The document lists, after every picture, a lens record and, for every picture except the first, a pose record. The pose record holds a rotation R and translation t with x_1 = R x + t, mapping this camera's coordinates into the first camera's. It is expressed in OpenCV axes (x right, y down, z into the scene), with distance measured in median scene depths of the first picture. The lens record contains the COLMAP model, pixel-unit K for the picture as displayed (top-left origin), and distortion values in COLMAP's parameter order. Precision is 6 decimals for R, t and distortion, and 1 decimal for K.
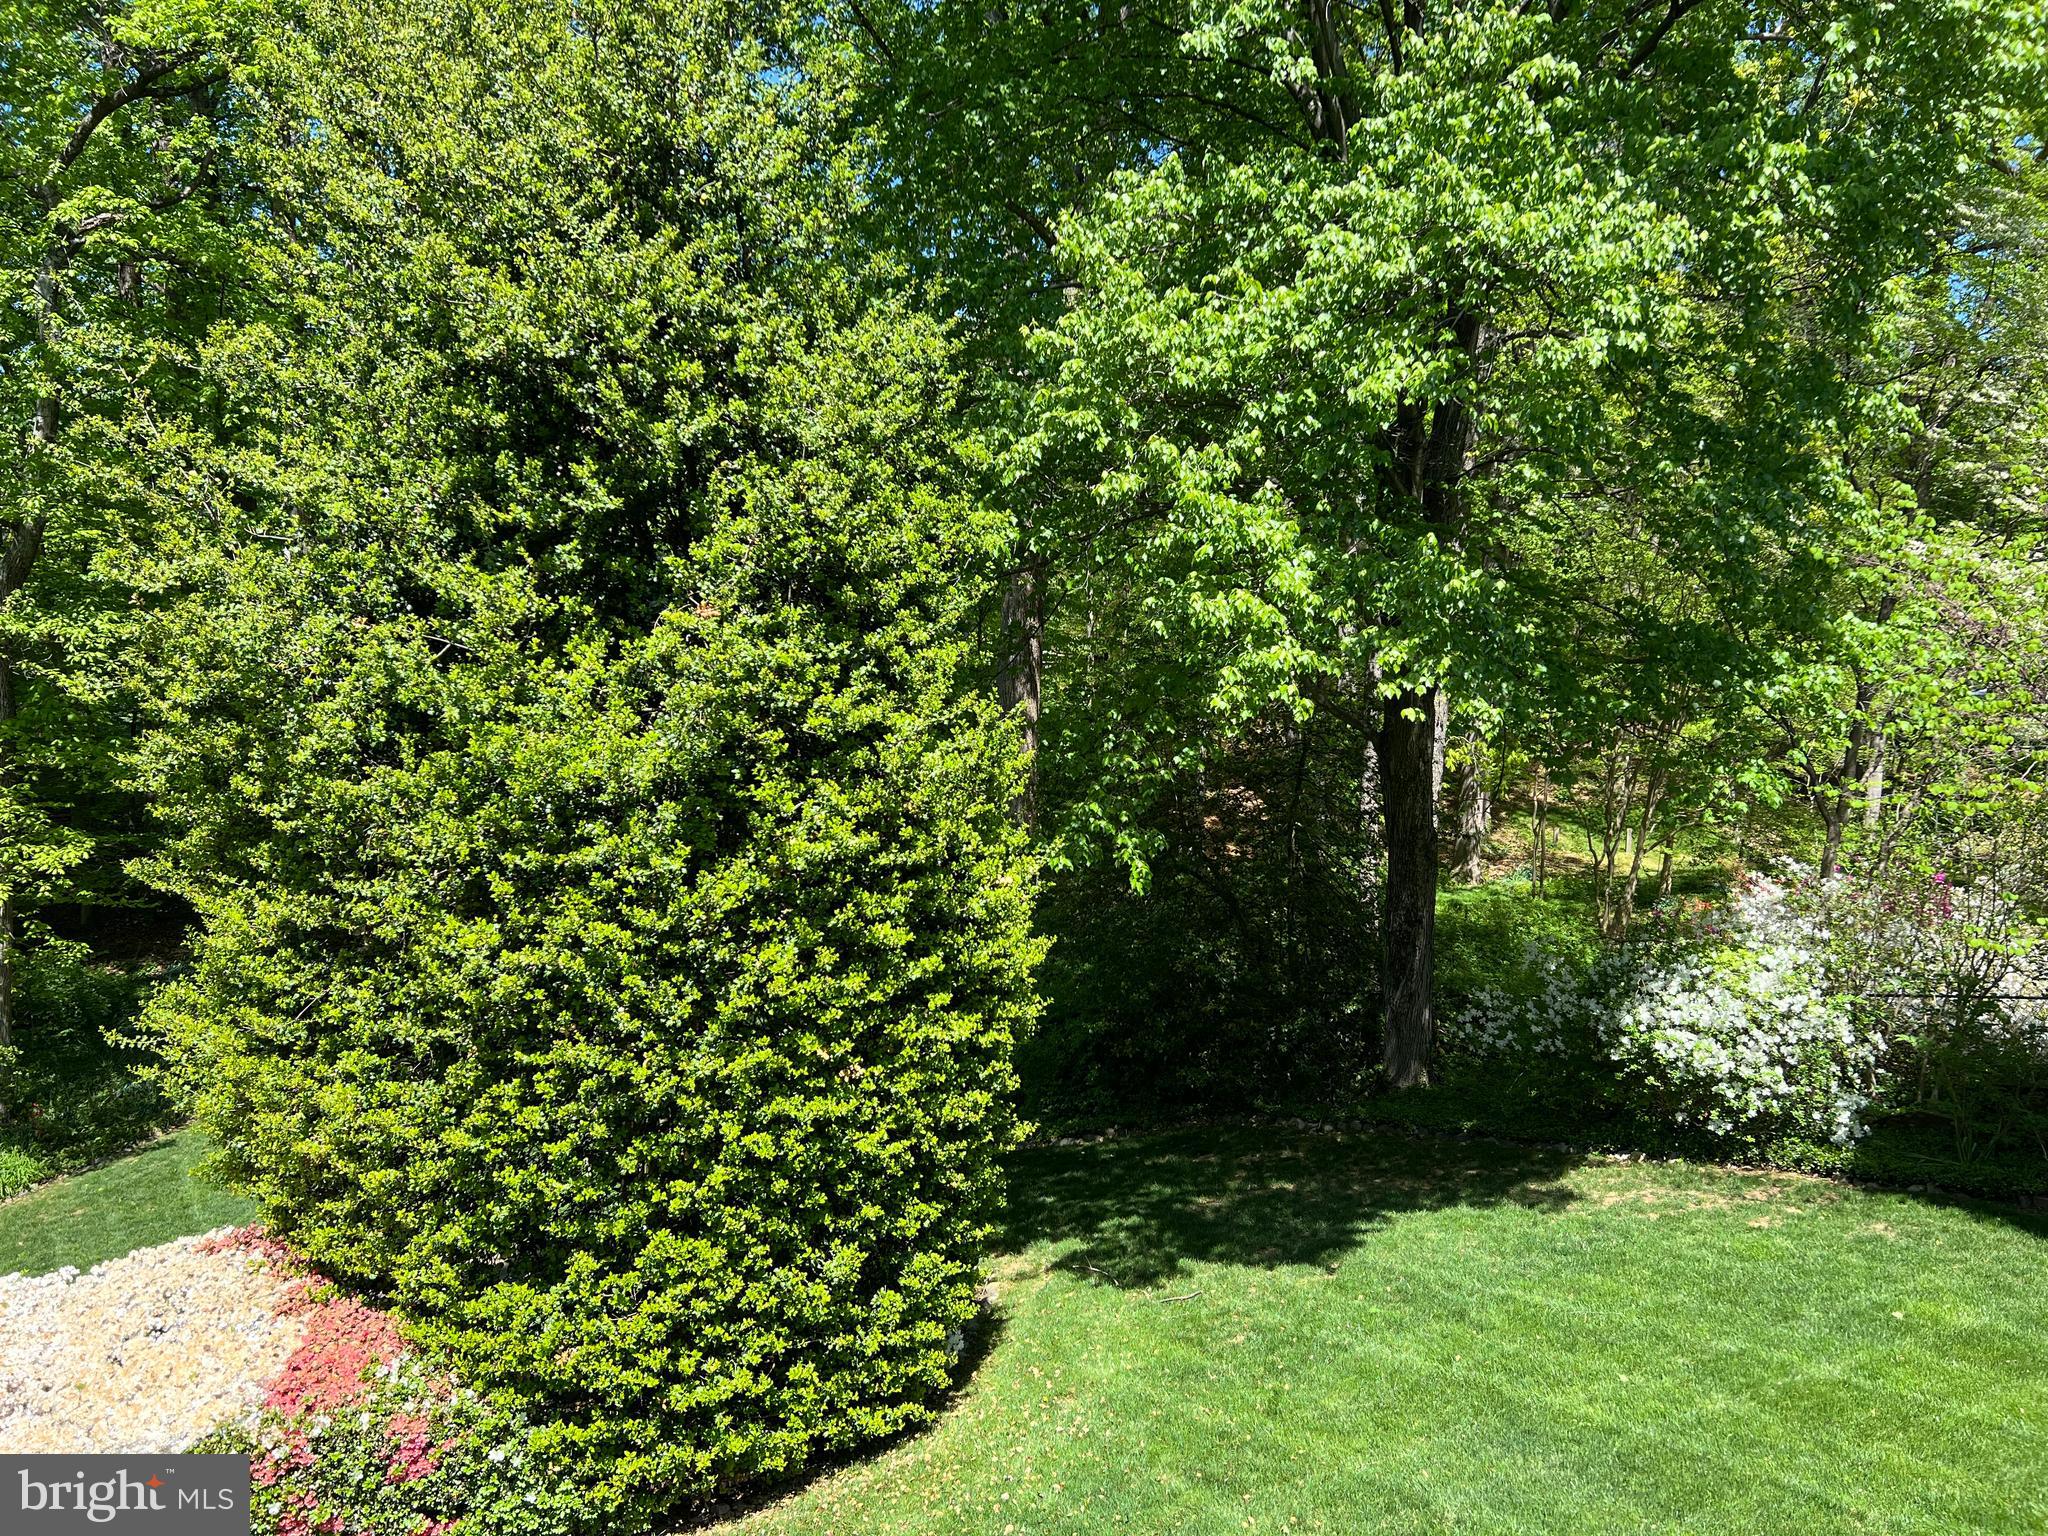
lens RADIAL K [[1559.2, 0, 1035.6], [0, 1559.2, 782.8], [0, 0, 1]] dist [0.074554, -0.072121]
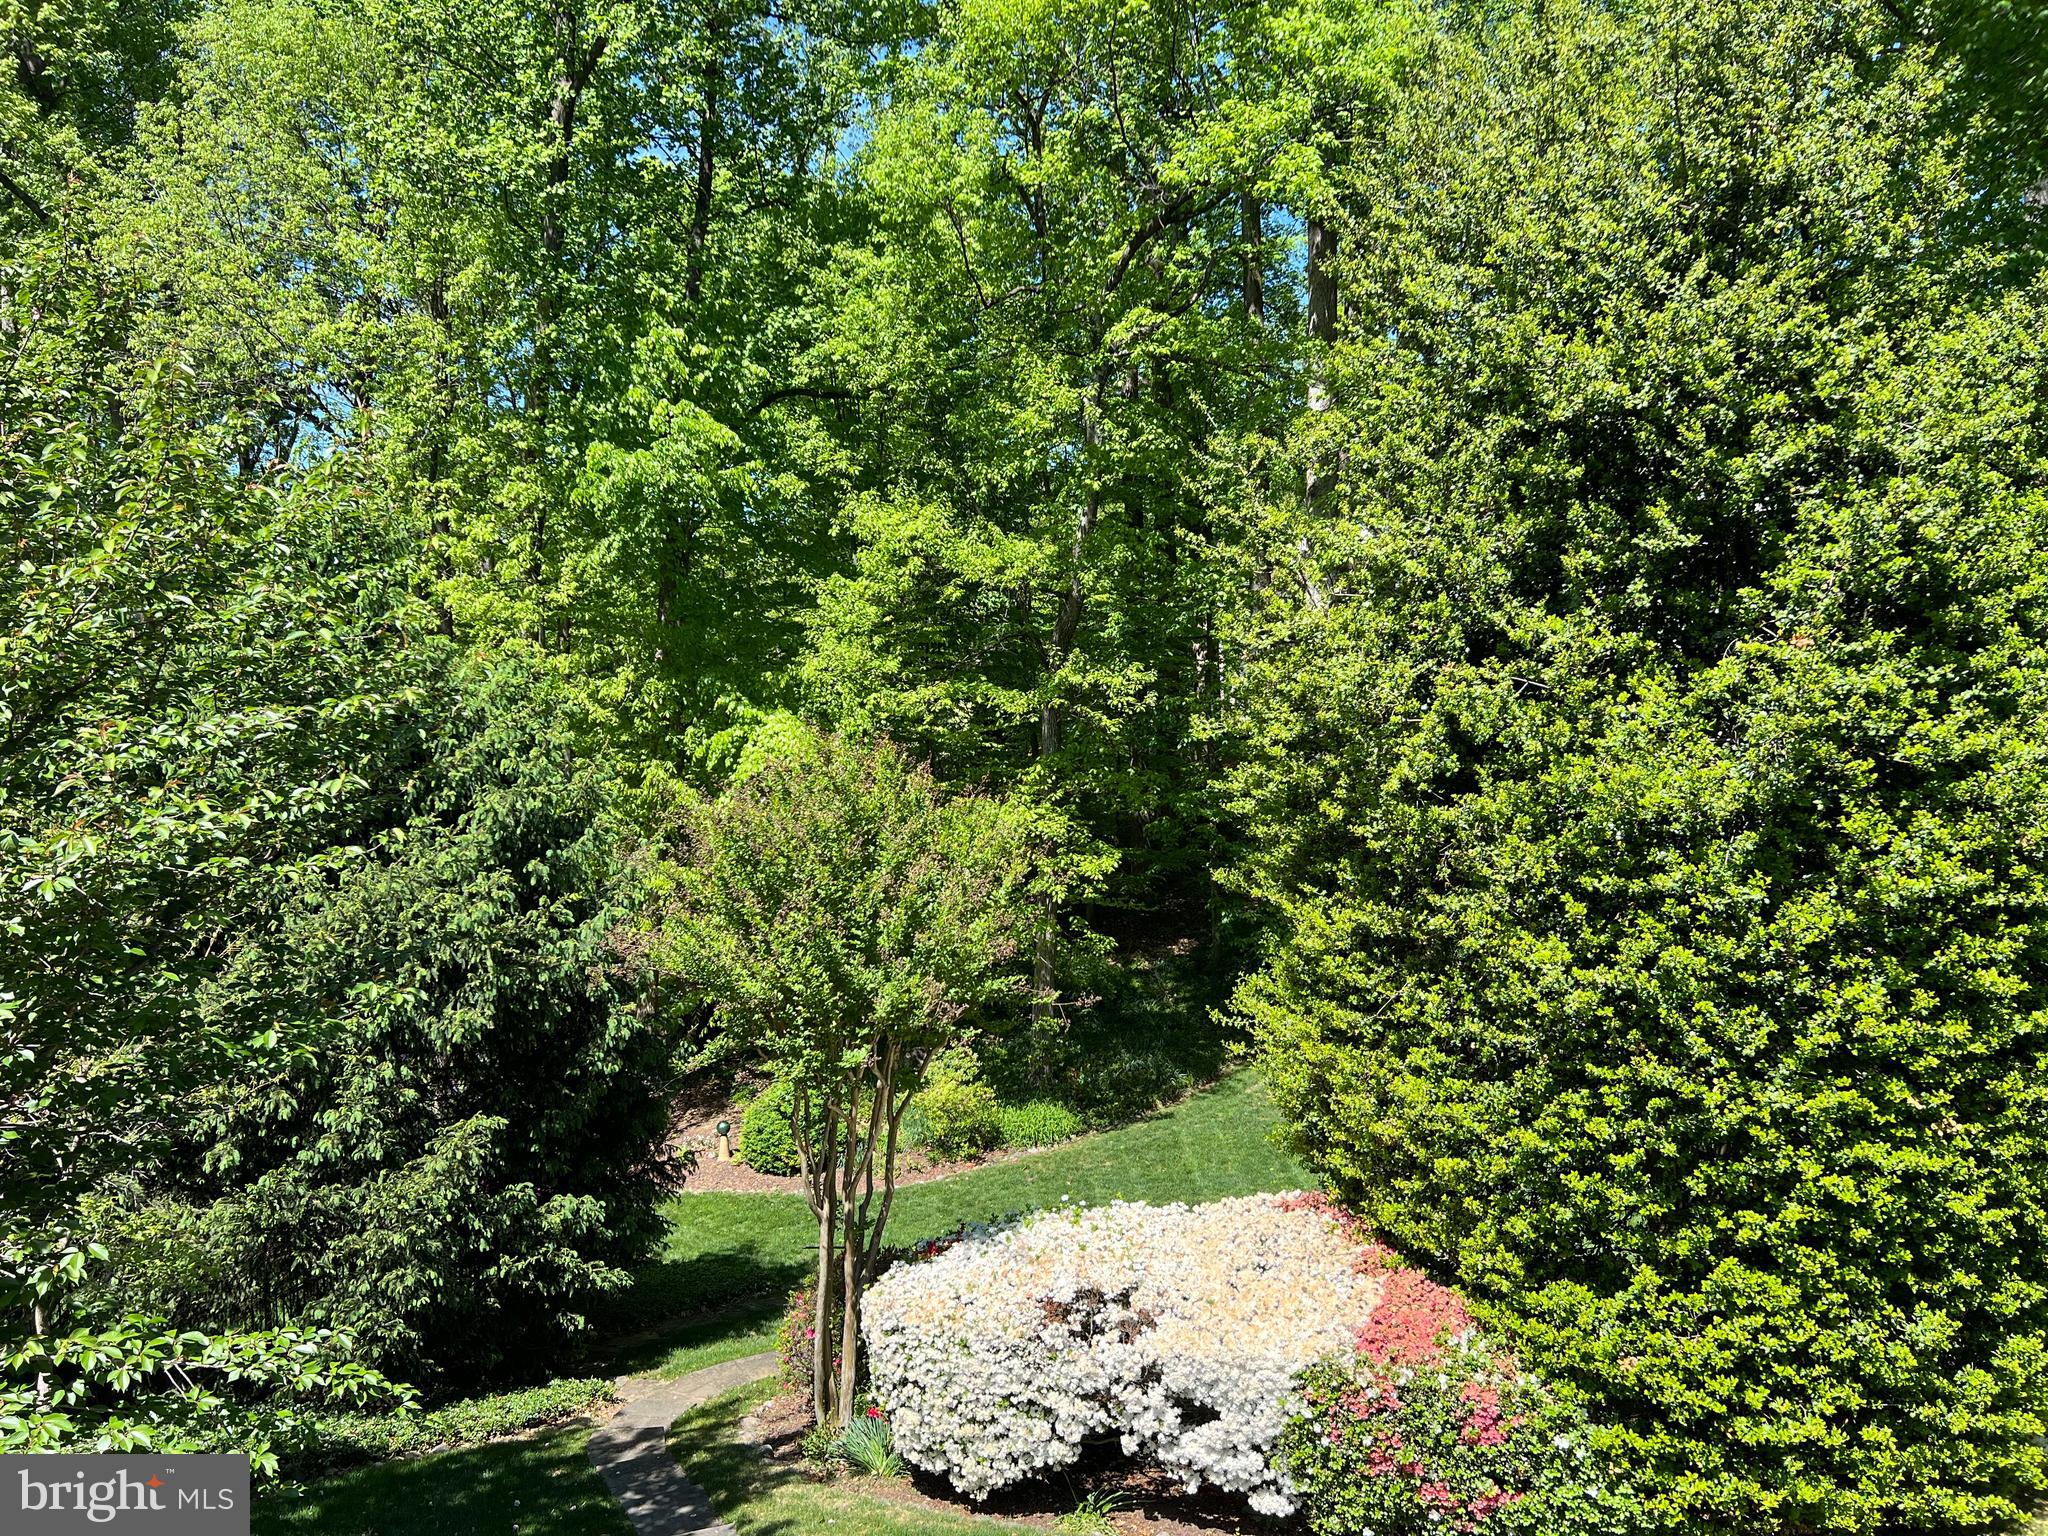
lens RADIAL K [[1559.2, 0, 1004.3], [0, 1559.2, 784.5], [0, 0, 1]] dist [0.074554, -0.072121]
pose [[0.844417, 0.004133, -0.535671, -0.086475], [-0.012550, 0.999848, -0.012068, 0.000014], [0.535540, 0.016913, 0.844341, -0.104779]]
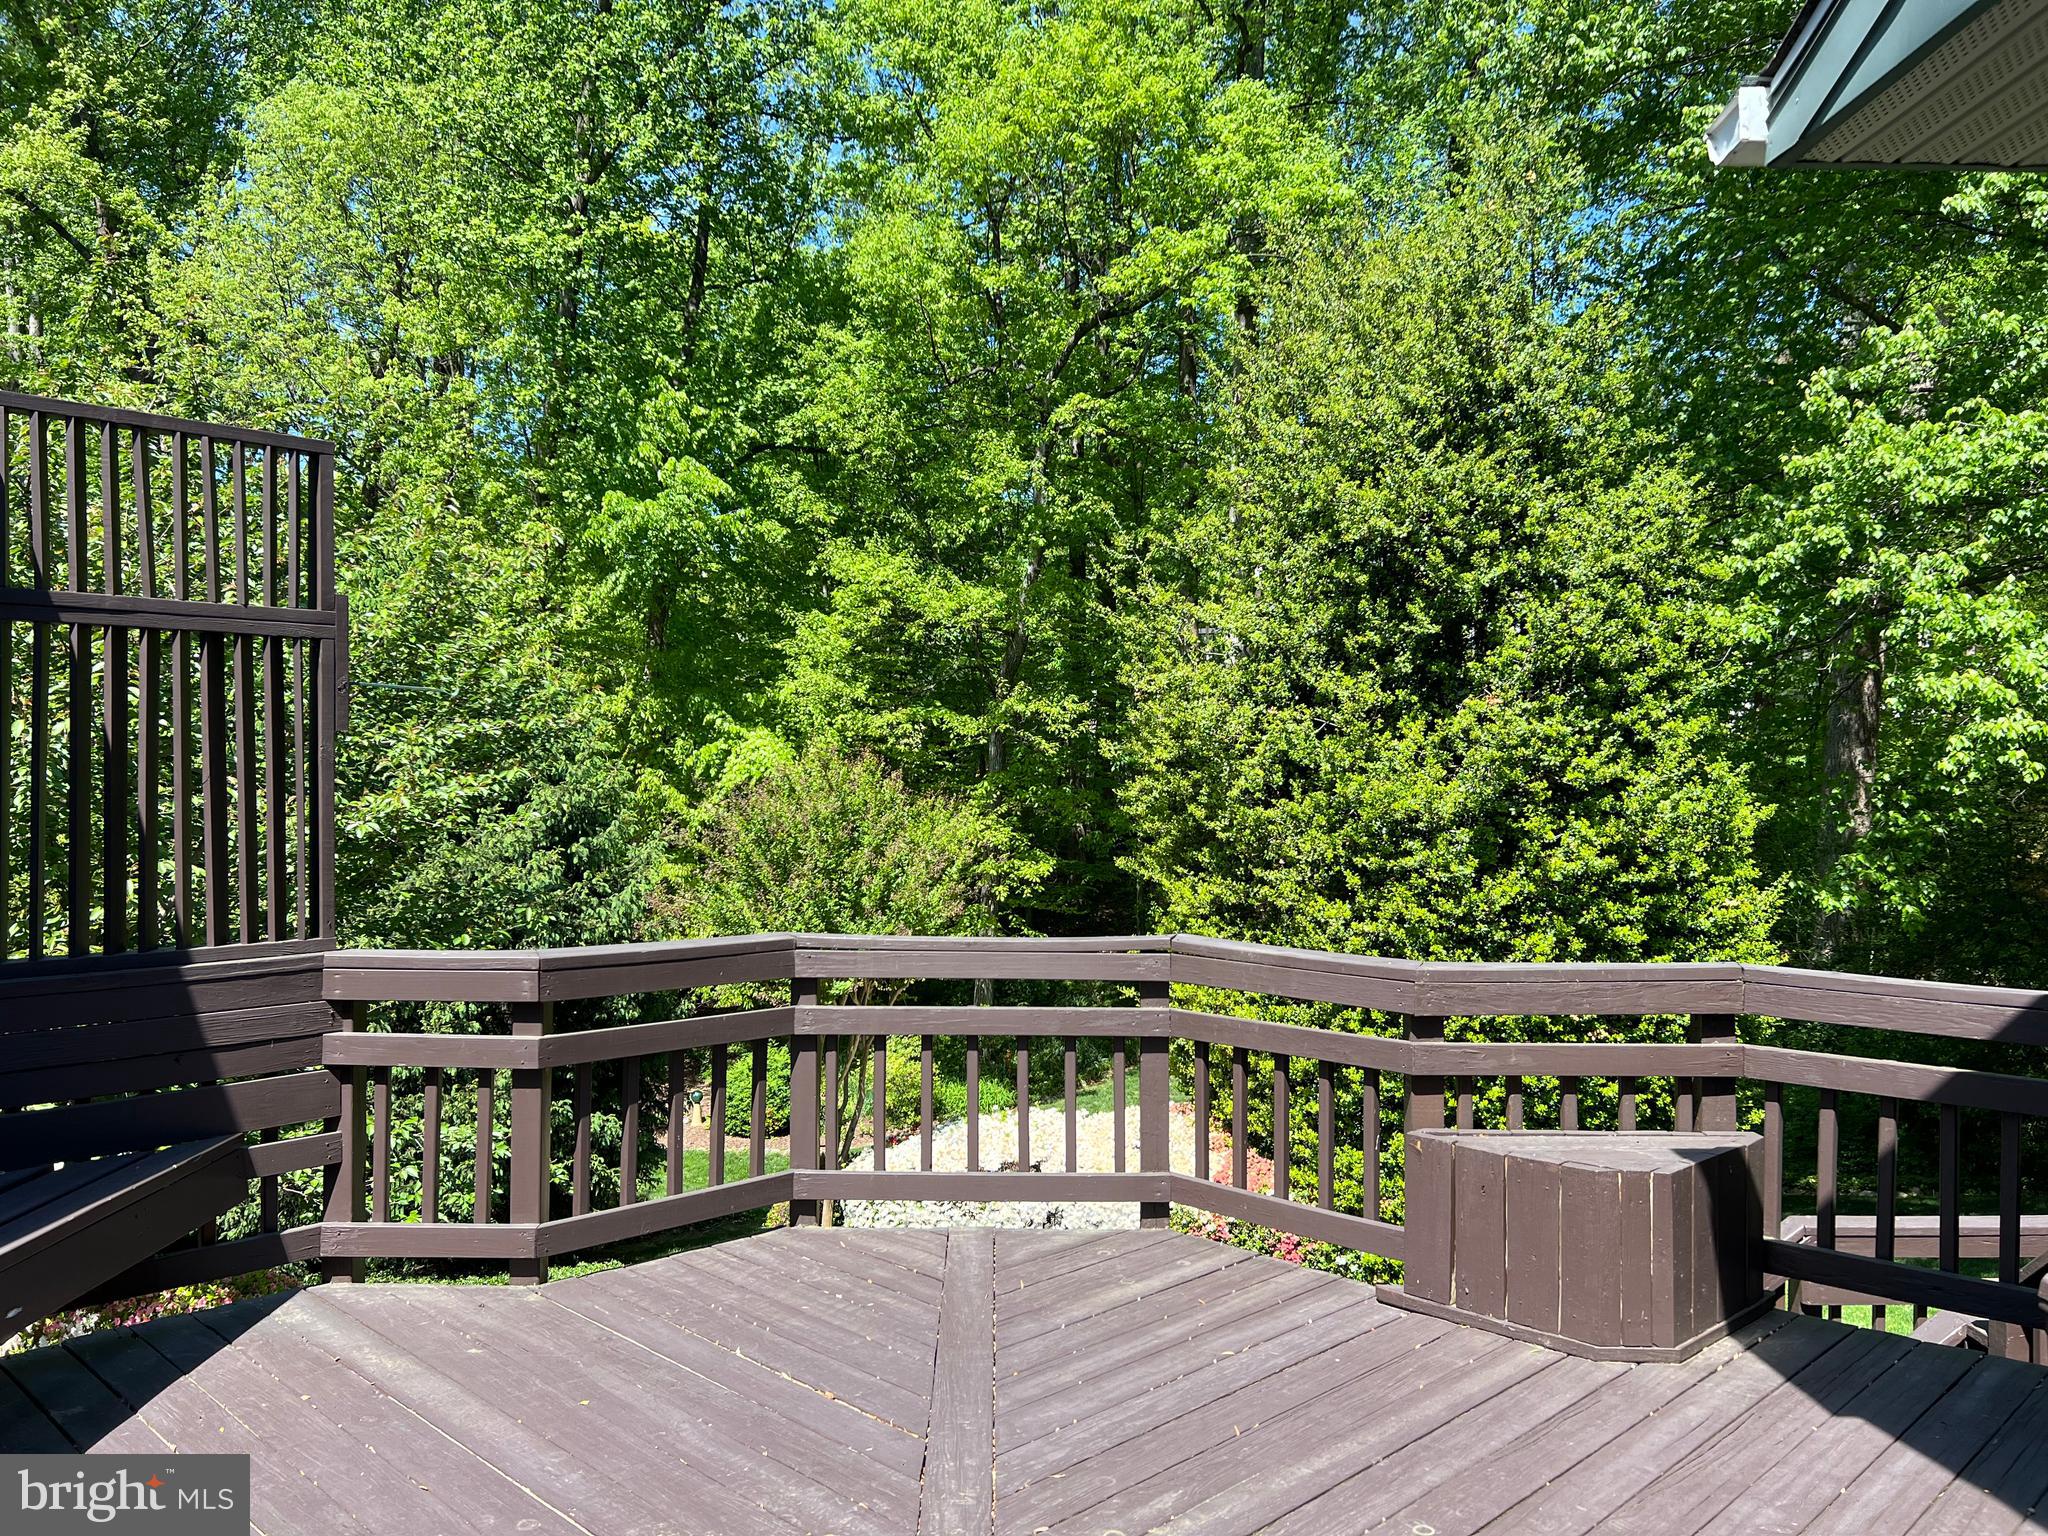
lens RADIAL K [[1559.2, 0, 994.4], [0, 1559.2, 791.4], [0, 0, 1]] dist [0.074554, -0.072121]
pose [[0.858277, 0.020091, -0.512793, 0.132709], [-0.037277, 0.999034, -0.023251, 0.025919], [0.511831, 0.039072, 0.858197, -0.461144]]
